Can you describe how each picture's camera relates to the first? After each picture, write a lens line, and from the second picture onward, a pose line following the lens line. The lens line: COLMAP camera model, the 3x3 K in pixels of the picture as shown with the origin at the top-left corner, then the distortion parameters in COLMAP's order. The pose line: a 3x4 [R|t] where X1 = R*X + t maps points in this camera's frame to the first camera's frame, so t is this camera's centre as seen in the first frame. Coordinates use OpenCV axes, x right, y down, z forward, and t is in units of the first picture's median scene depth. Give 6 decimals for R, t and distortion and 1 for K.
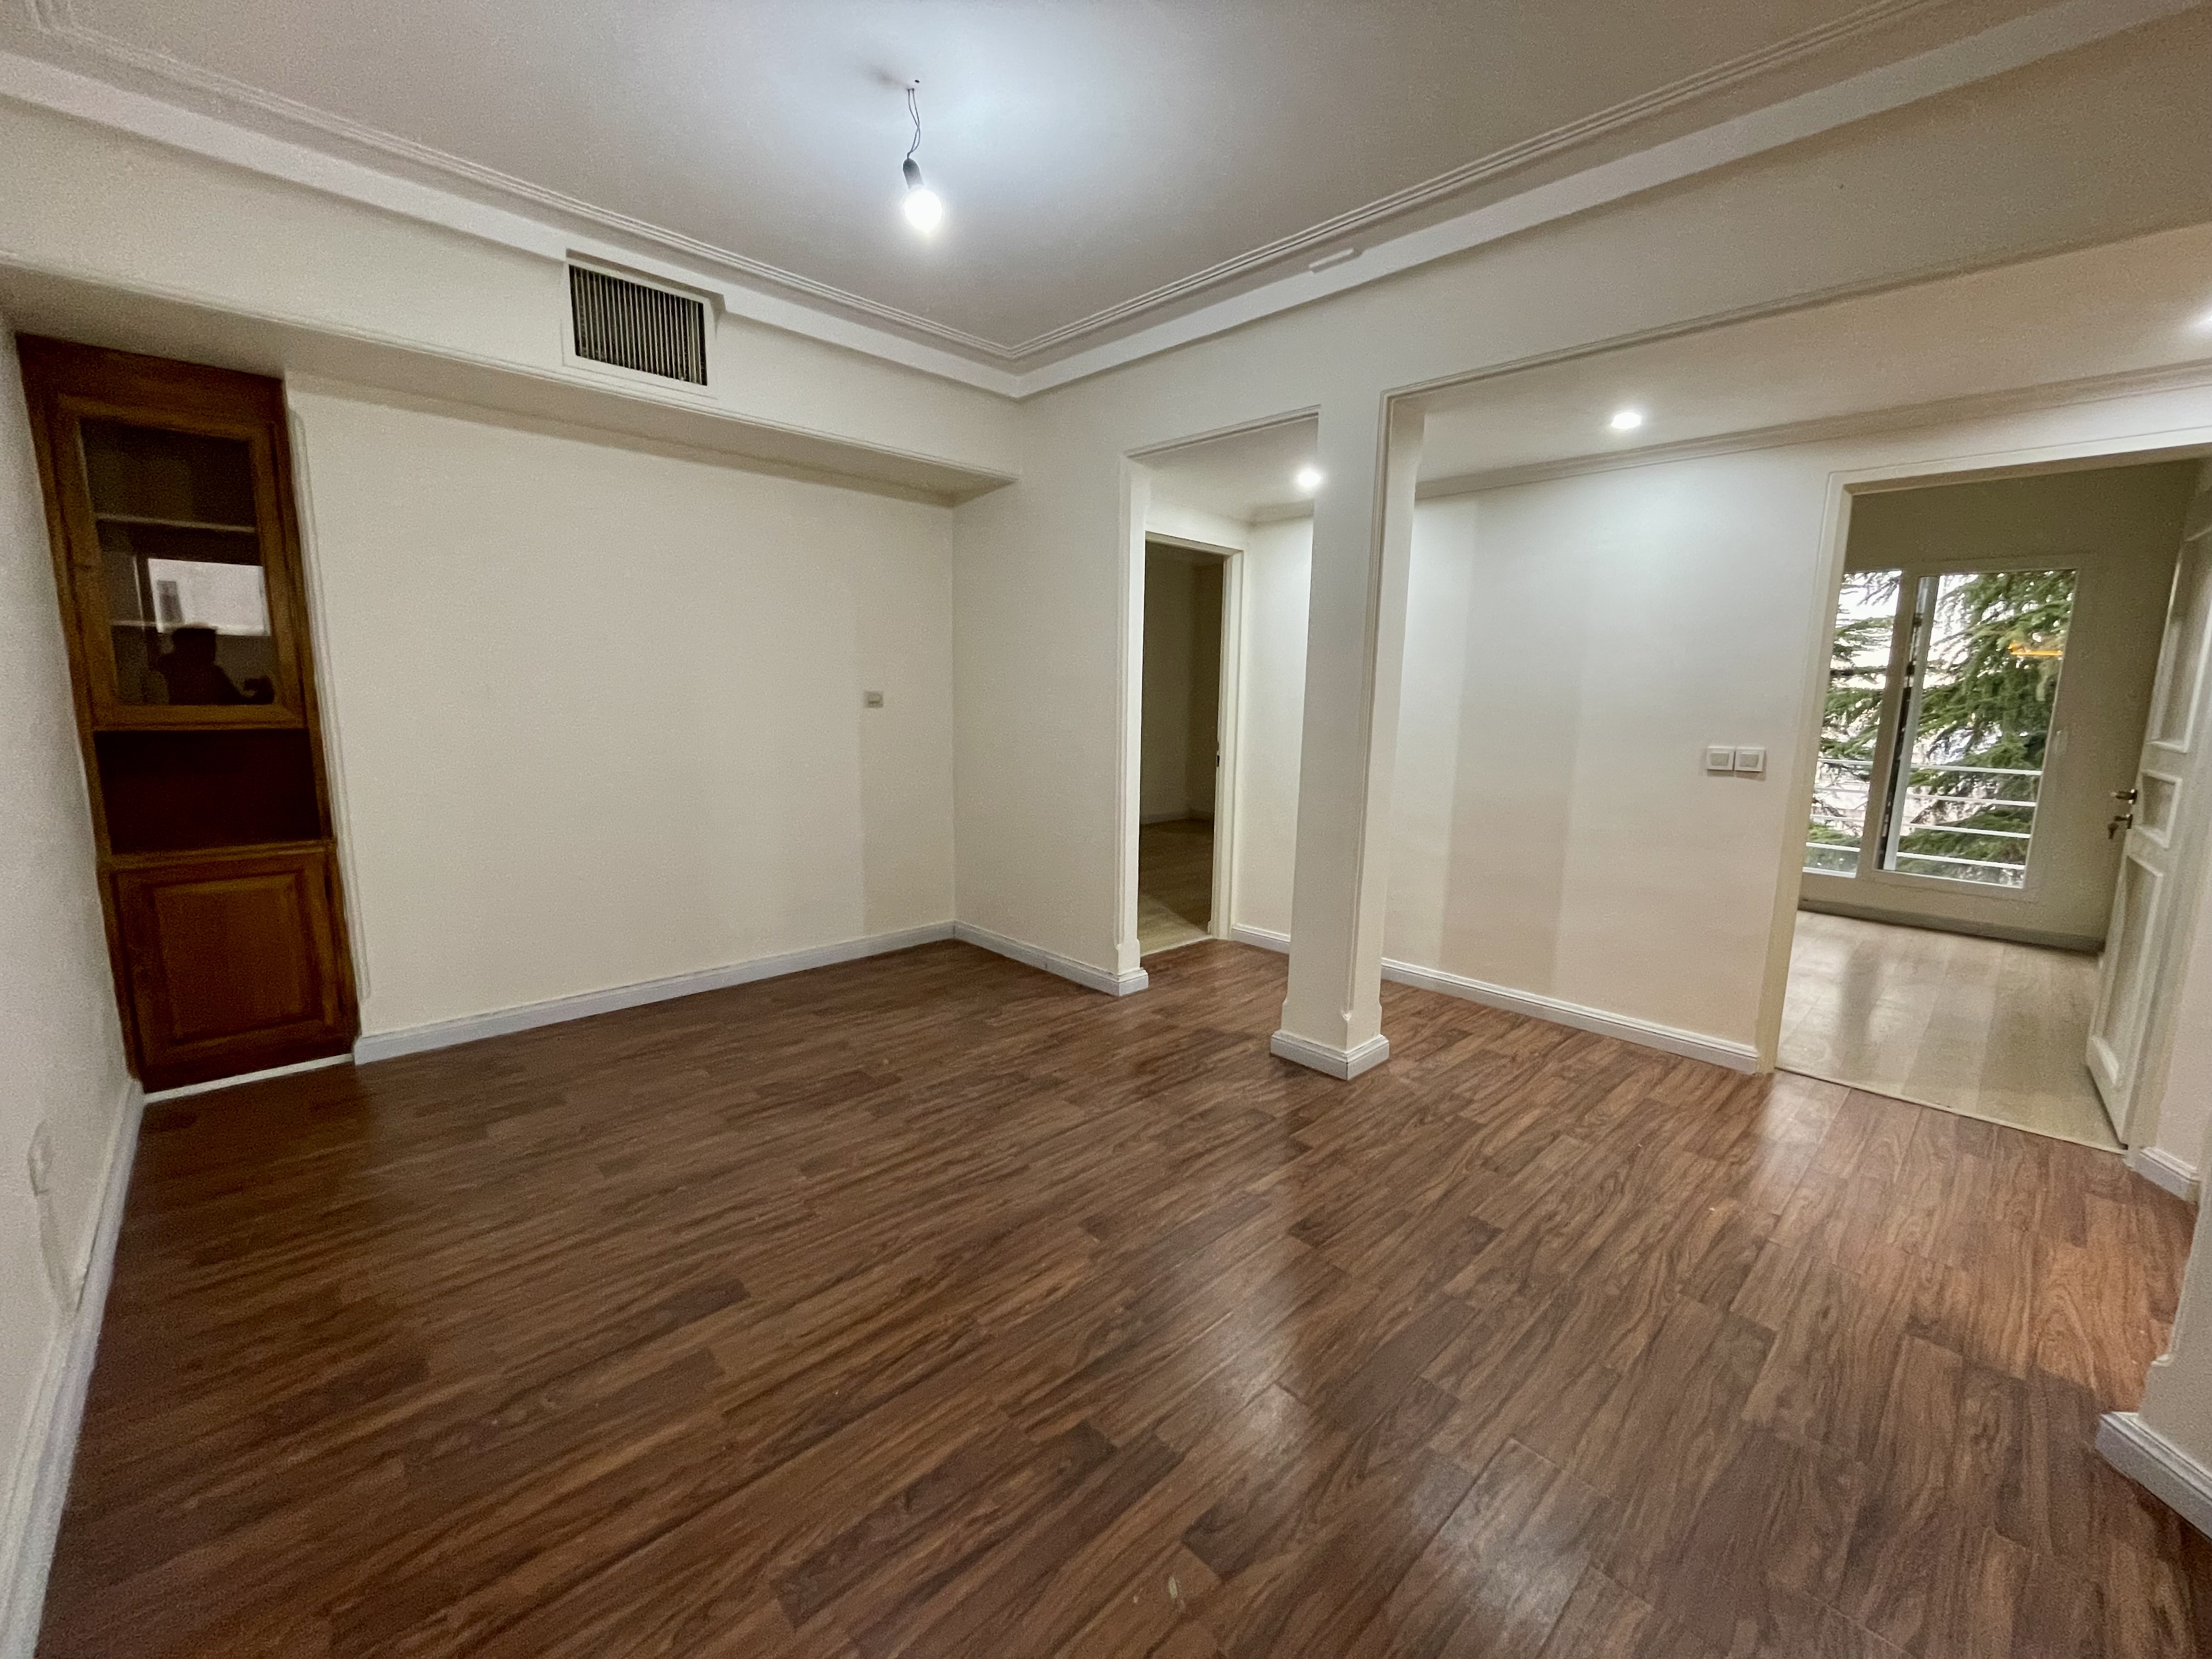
lens RADIAL K [[899.9, 0, 1106.8], [0, 899.9, 828.1], [0, 0, 1]] dist [-0.000390, -0.000002]
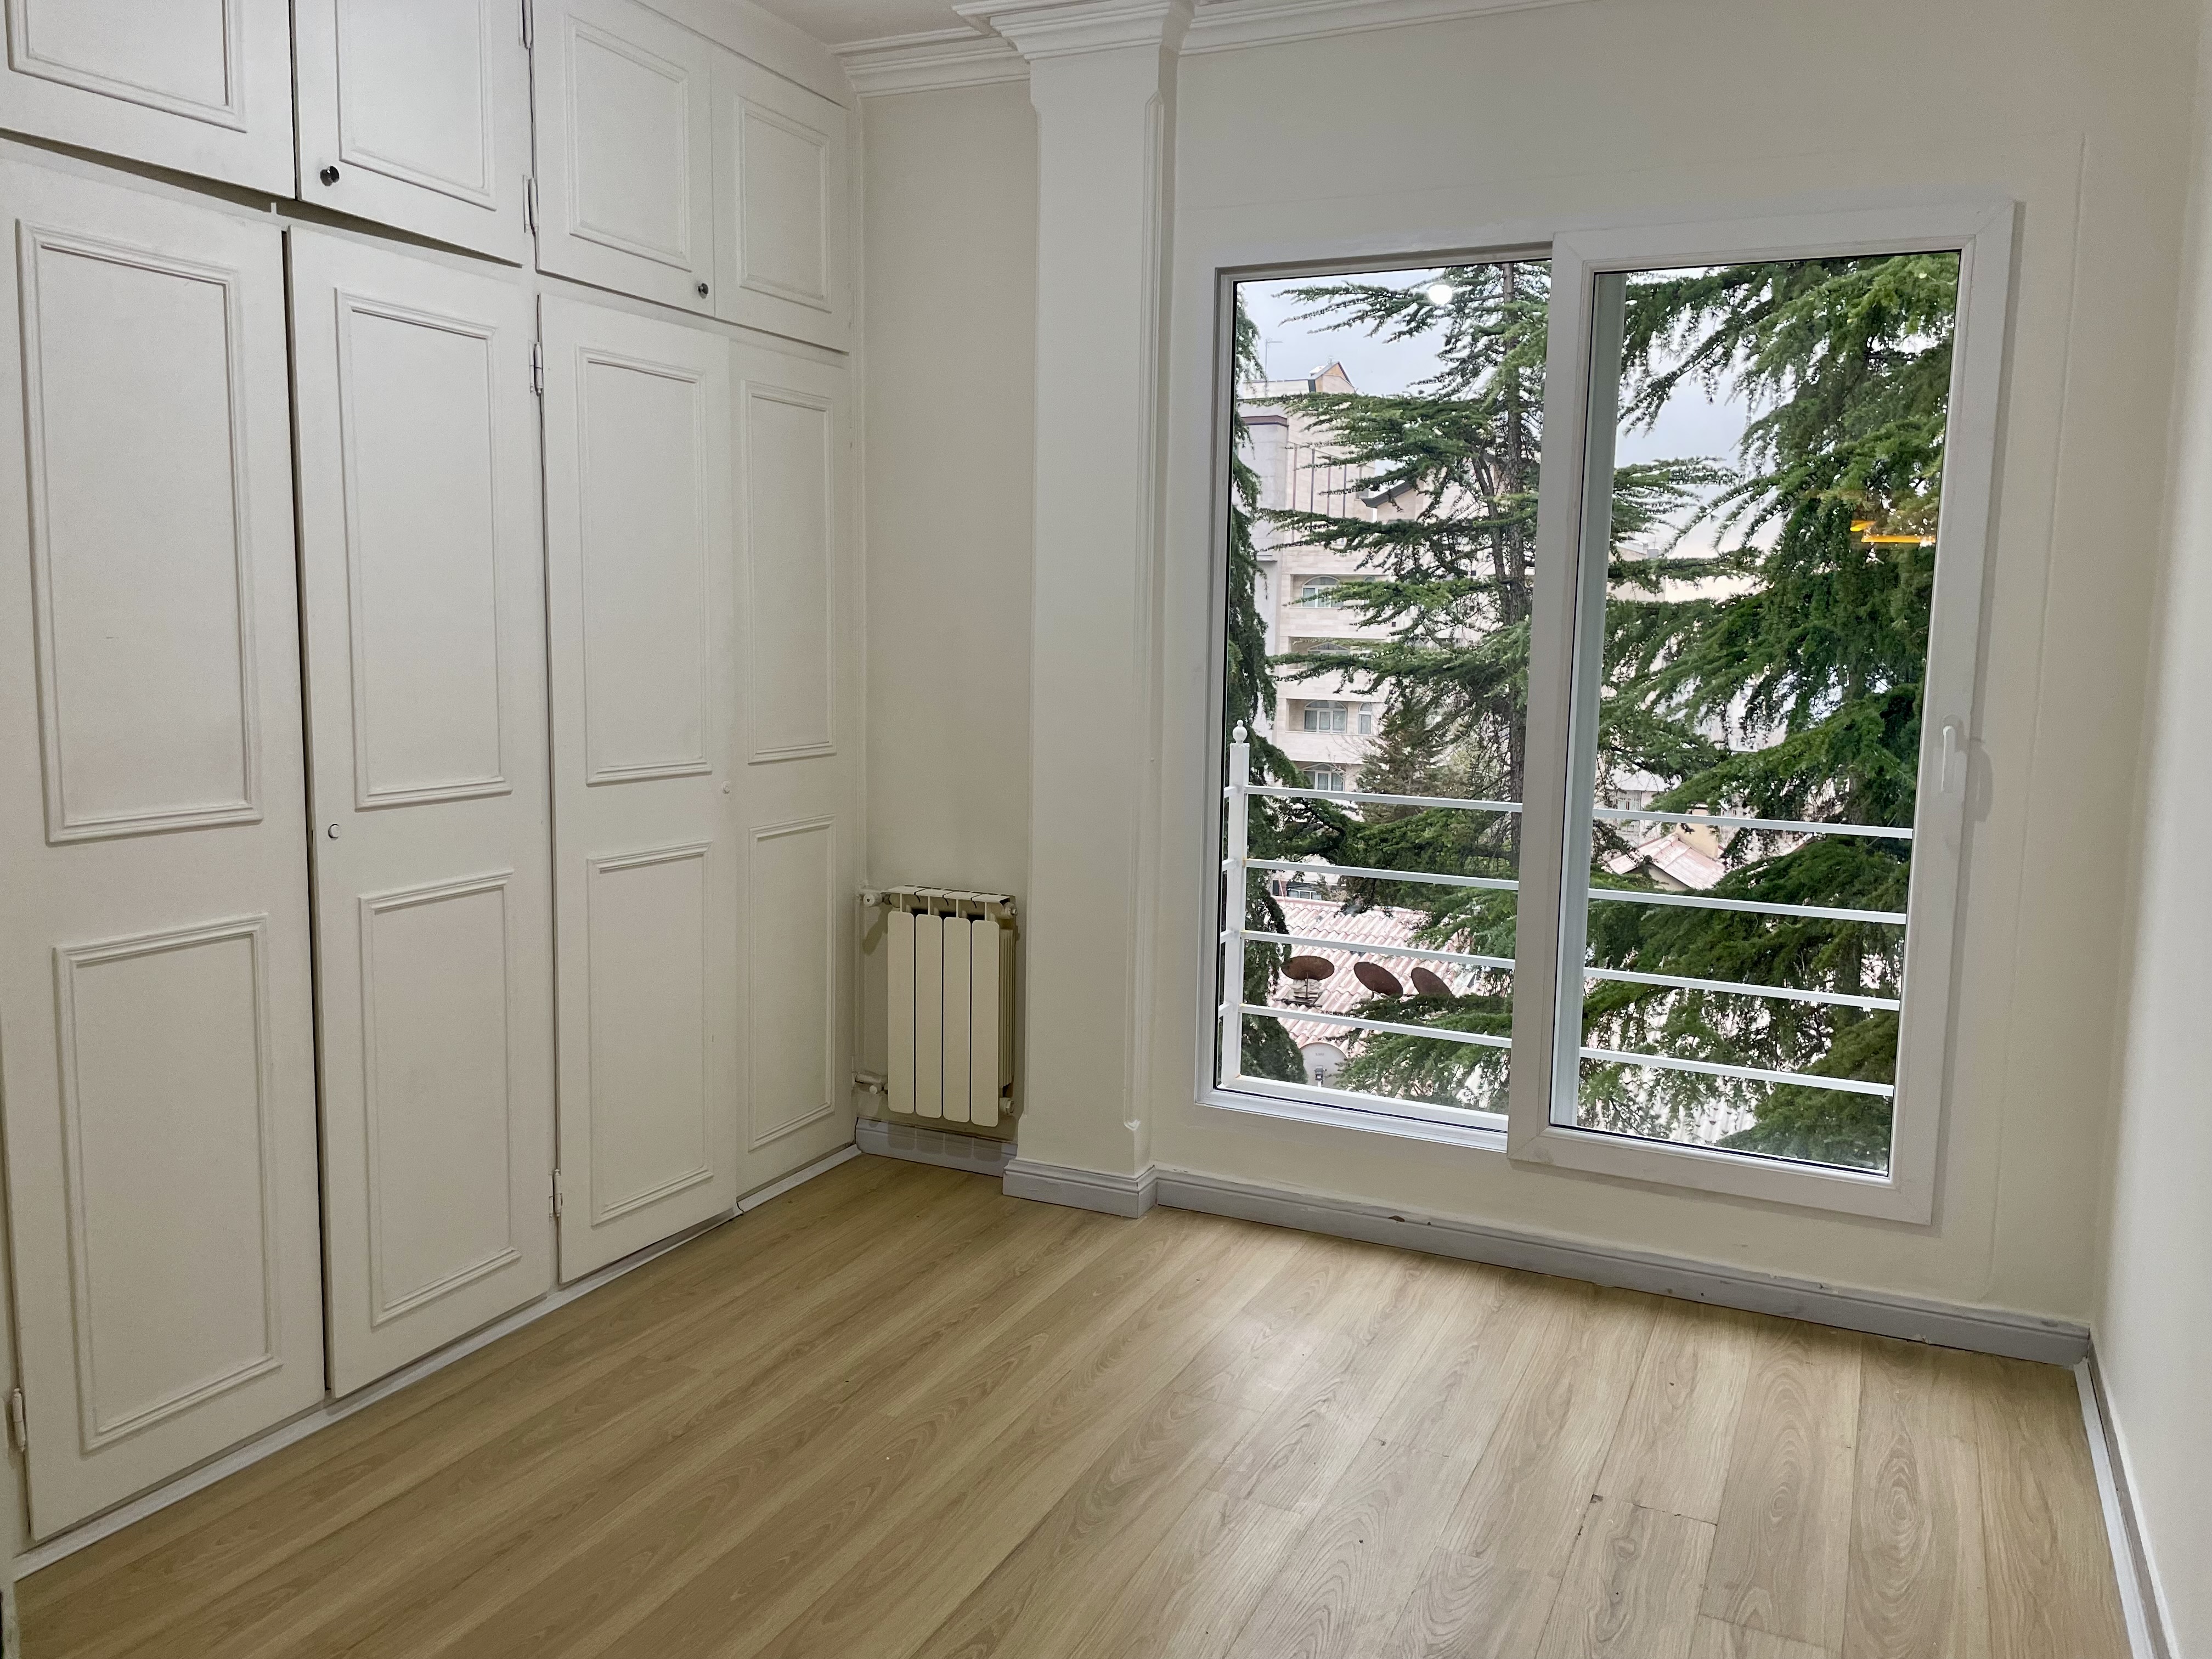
lens RADIAL K [[1687.9, 0, 1105.7], [0, 1687.9, 826.4], [0, 0, 1]] dist [0.003714, 0.000558]
pose [[0.934804, -0.045036, 0.352298, 0.209192], [0.051987, 0.998595, -0.010290, -0.031390], [-0.351340, 0.027934, 0.935831, 0.201239]]
